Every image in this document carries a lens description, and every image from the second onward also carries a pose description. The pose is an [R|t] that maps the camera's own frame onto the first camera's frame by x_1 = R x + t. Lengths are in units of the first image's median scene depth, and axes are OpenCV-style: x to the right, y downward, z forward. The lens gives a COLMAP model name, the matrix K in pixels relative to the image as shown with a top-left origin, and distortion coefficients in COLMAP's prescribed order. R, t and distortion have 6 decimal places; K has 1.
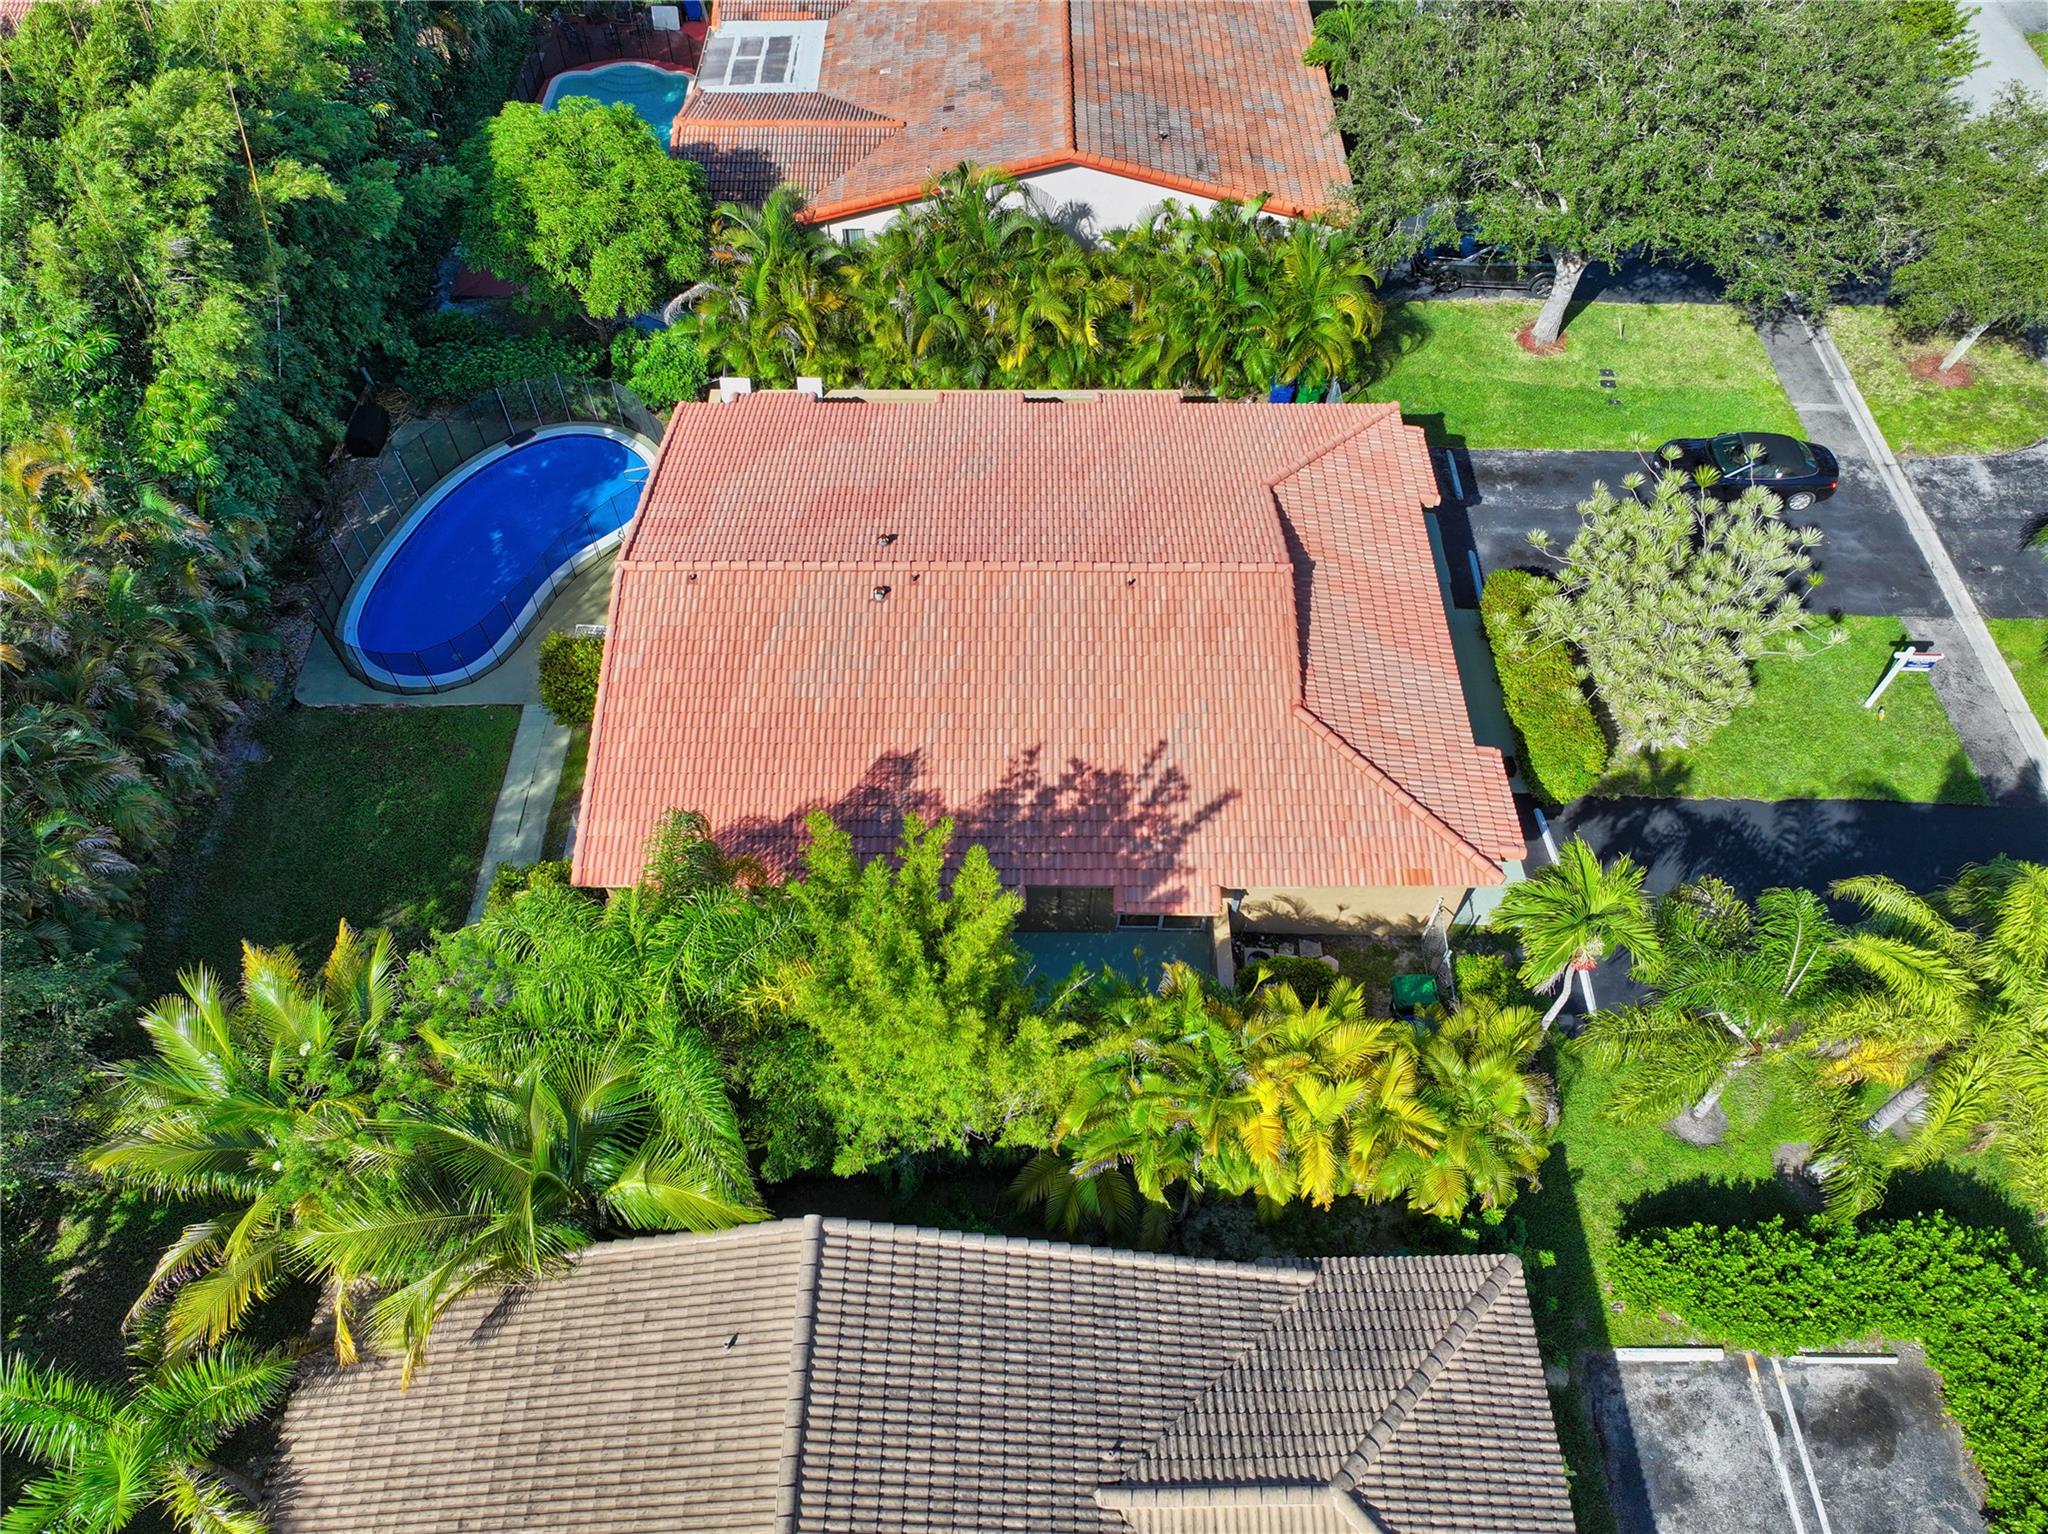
lens RADIAL K [[1464.8, 0, 1035.6], [0, 1464.8, 767.1], [0, 0, 1]] dist [0.008205, 0.001048]
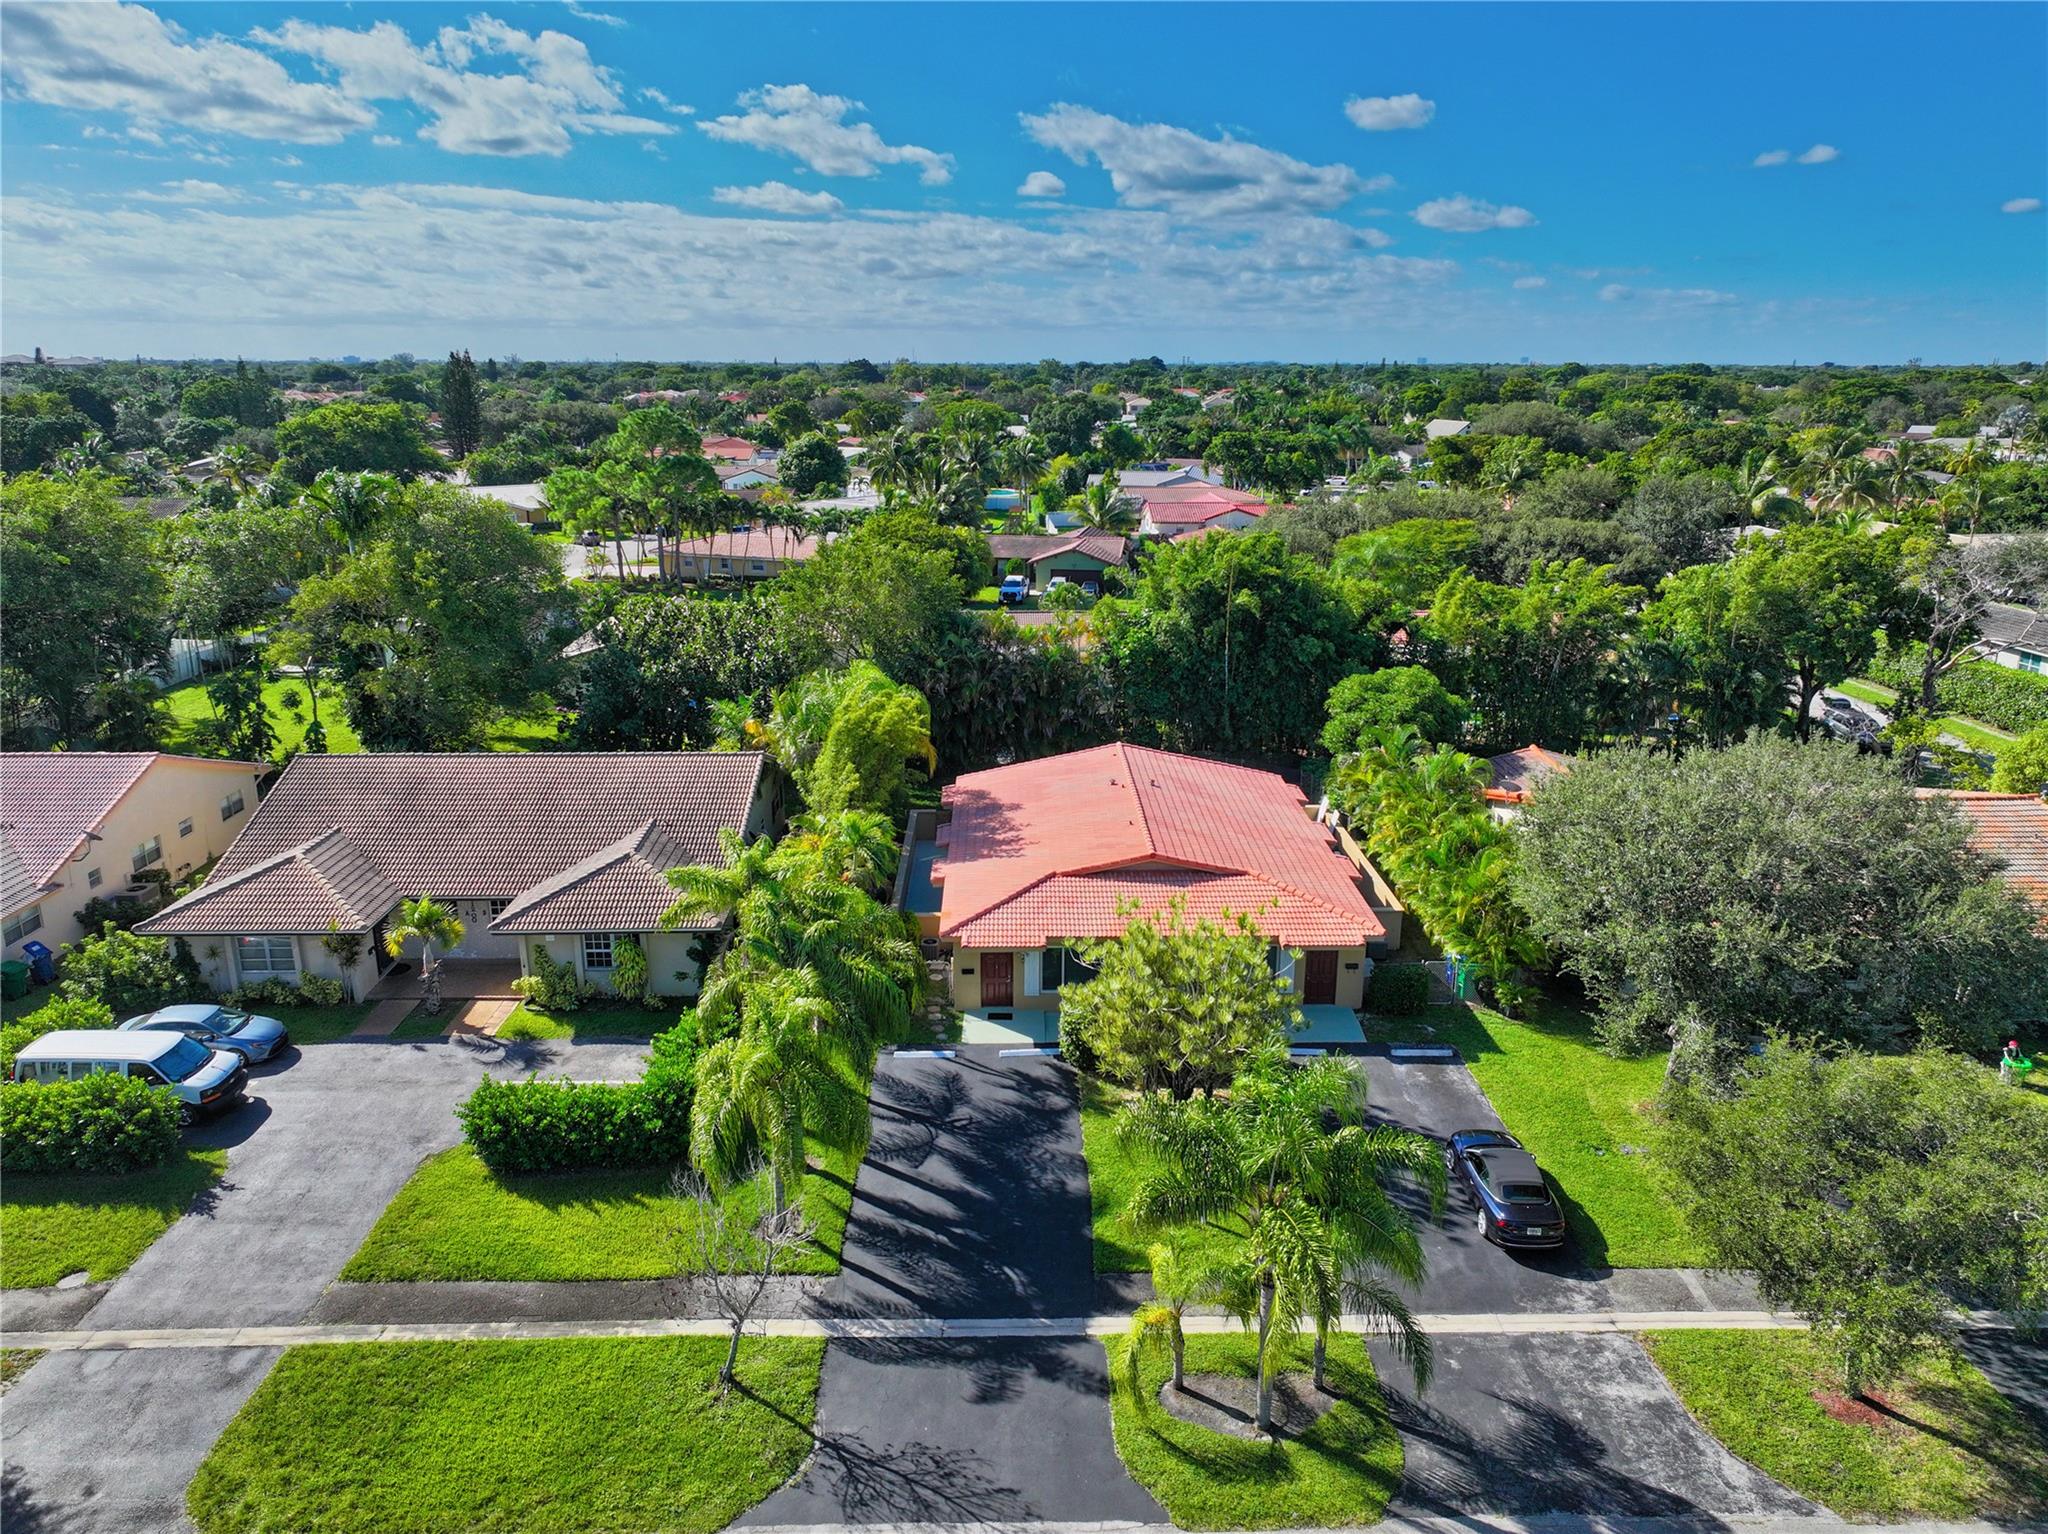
lens RADIAL K [[1421.8, 0, 1030.0], [0, 1421.8, 764.3], [0, 0, 1]] dist [0.002208, 0.009799]
pose [[0.010924, 0.269661, -0.962893, 1.688662], [-0.795083, 0.586312, 0.155178, -0.340100], [0.606402, 0.763885, 0.220808, 0.534574]]
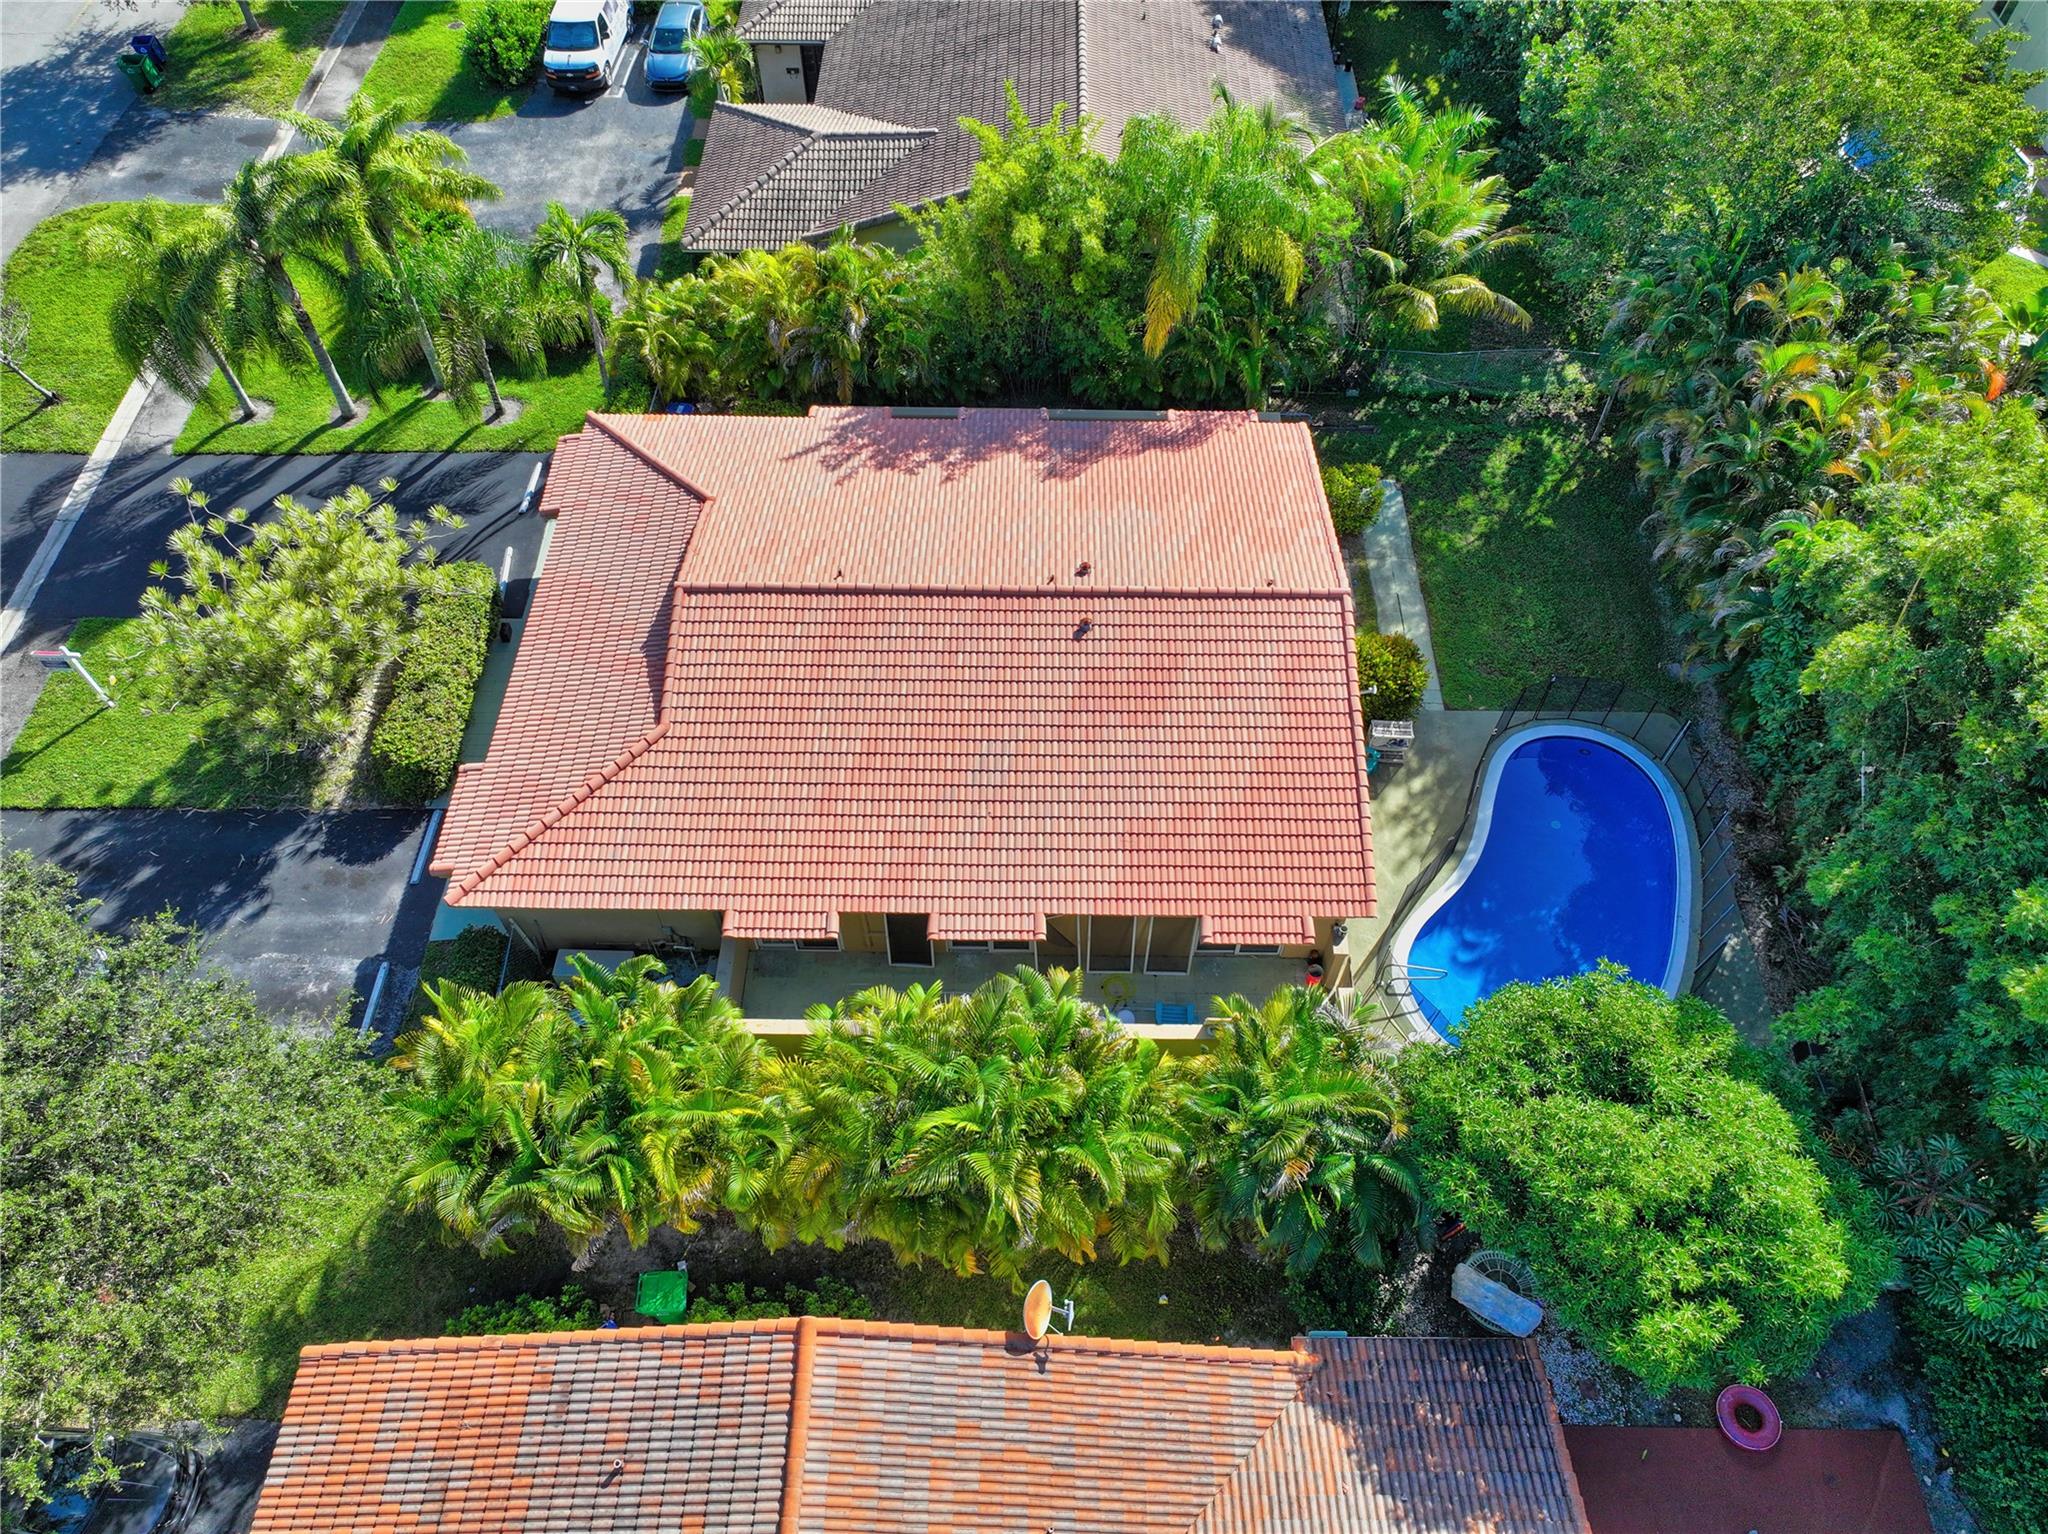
lens RADIAL K [[1421.8, 0, 1030.0], [0, 1421.8, 764.3], [0, 0, 1]] dist [0.002208, 0.009799]
pose [[-0.999777, -0.021105, 0.000606, -0.073160], [0.006864, -0.297766, 0.954614, -1.147366], [-0.019967, 0.954405, 0.297845, 0.860764]]
